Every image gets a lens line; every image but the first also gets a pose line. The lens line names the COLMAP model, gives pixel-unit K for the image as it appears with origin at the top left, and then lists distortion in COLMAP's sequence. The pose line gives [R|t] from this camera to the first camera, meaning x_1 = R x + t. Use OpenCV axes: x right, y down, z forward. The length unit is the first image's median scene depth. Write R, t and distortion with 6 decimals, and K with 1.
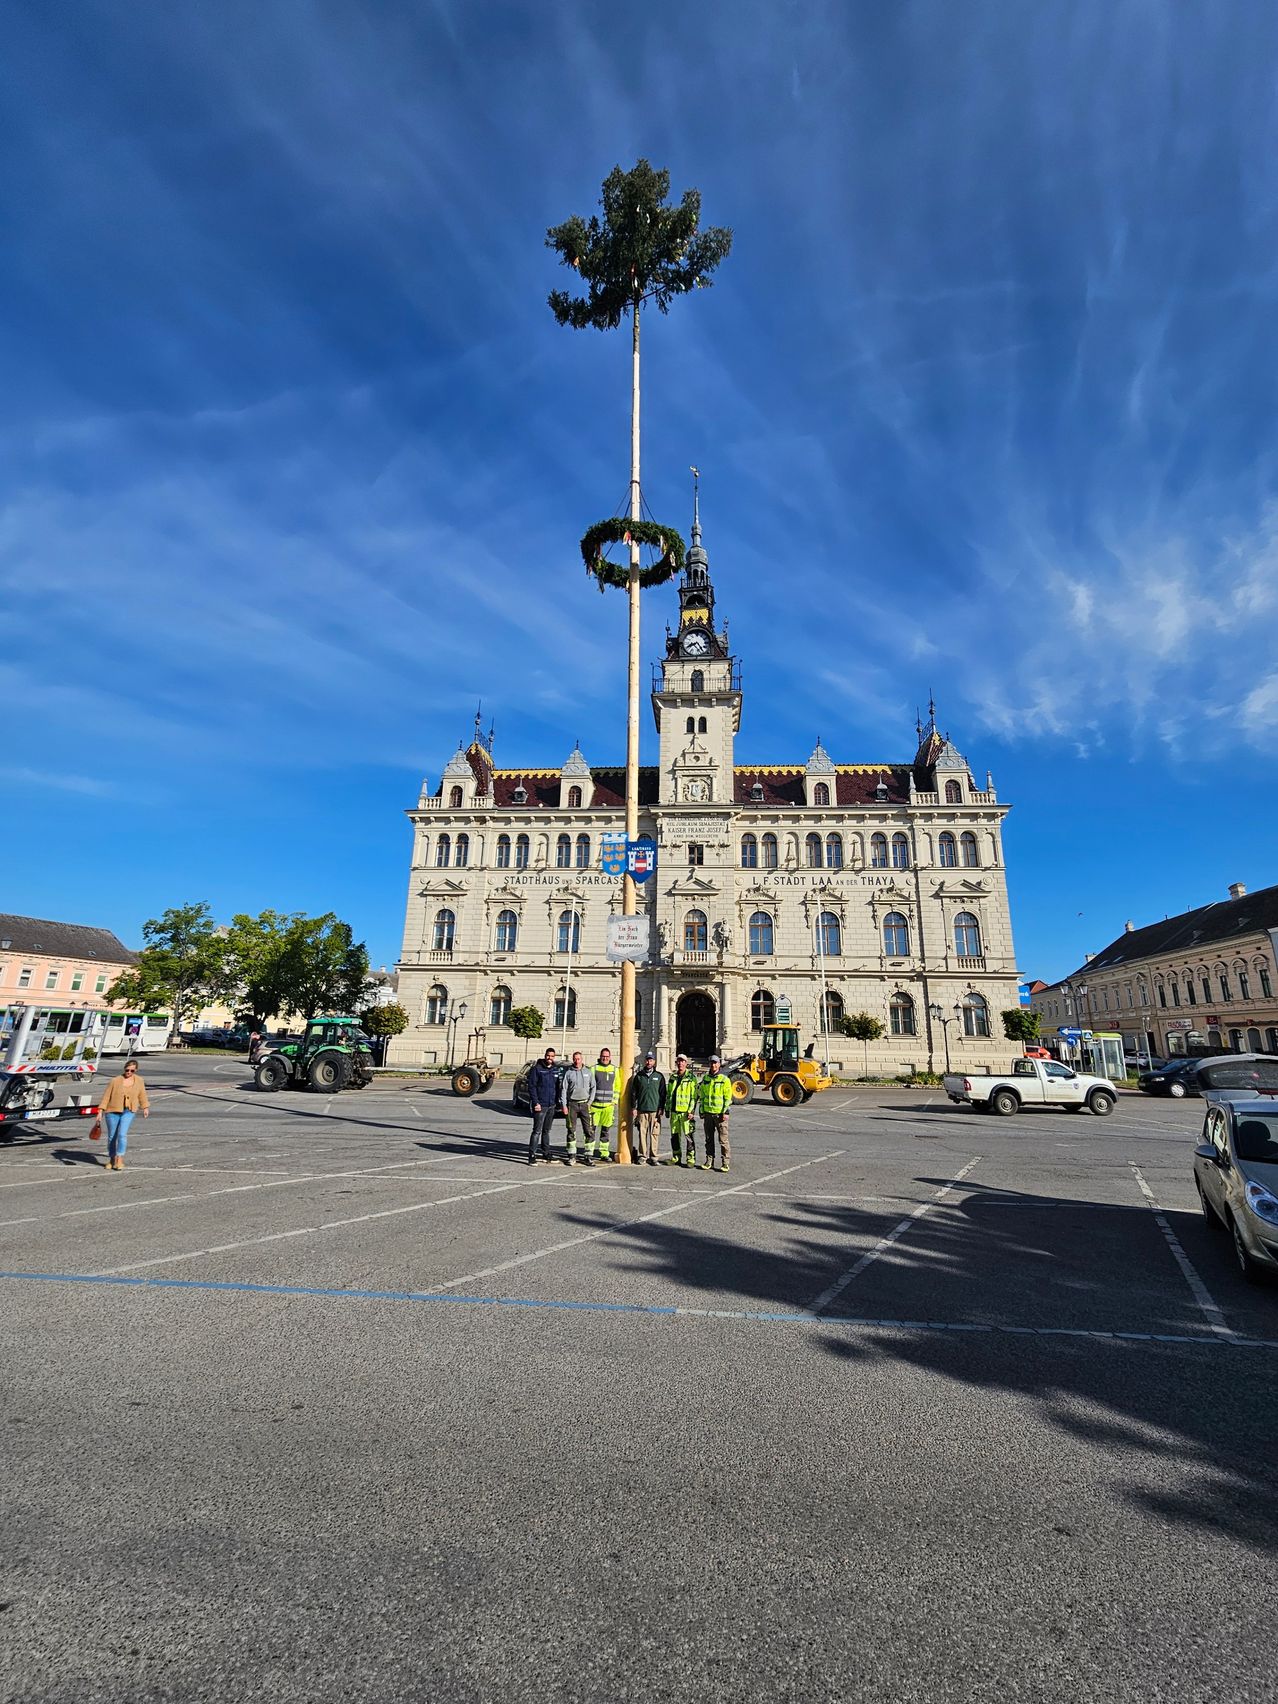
lens RADIAL K [[686.9, 0, 639.0], [0, 686.9, 851.8], [0, 0, 1]] dist [-0.002032, -0.000154]
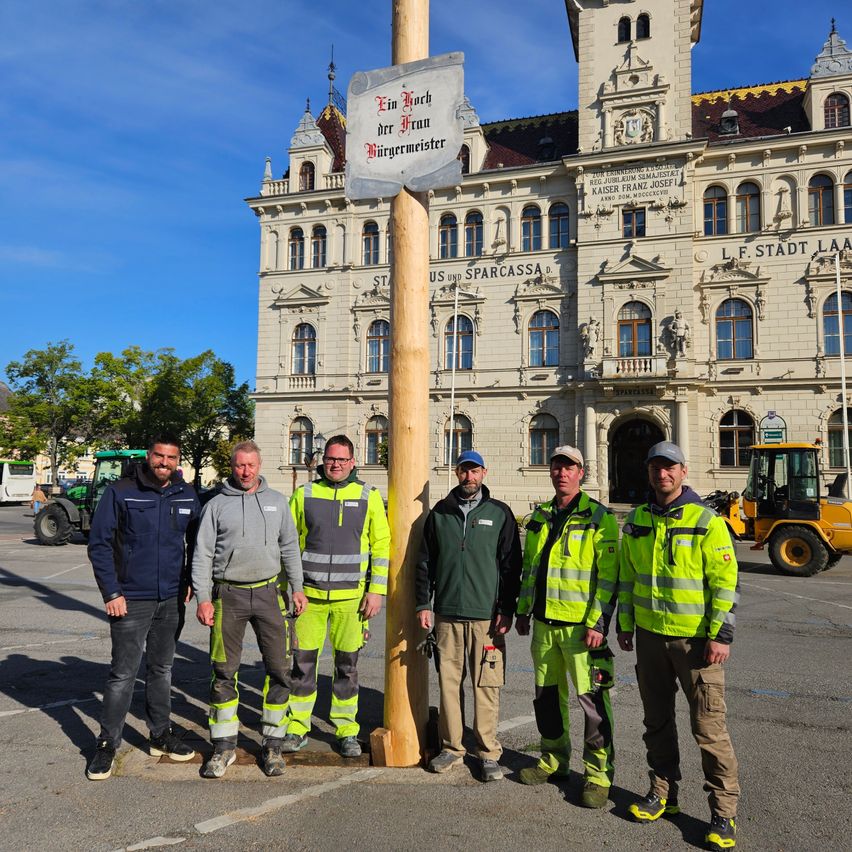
lens RADIAL K [[699.5, 0, 424.9], [0, 699.5, 425.2], [0, 0, 1]] dist [0.047631, -0.028383]
pose [[0.976073, -0.028271, -0.215598, 0.024045], [0.063860, 0.985058, 0.159943, 0.078577], [0.207855, -0.169885, 0.963294, 0.232190]]
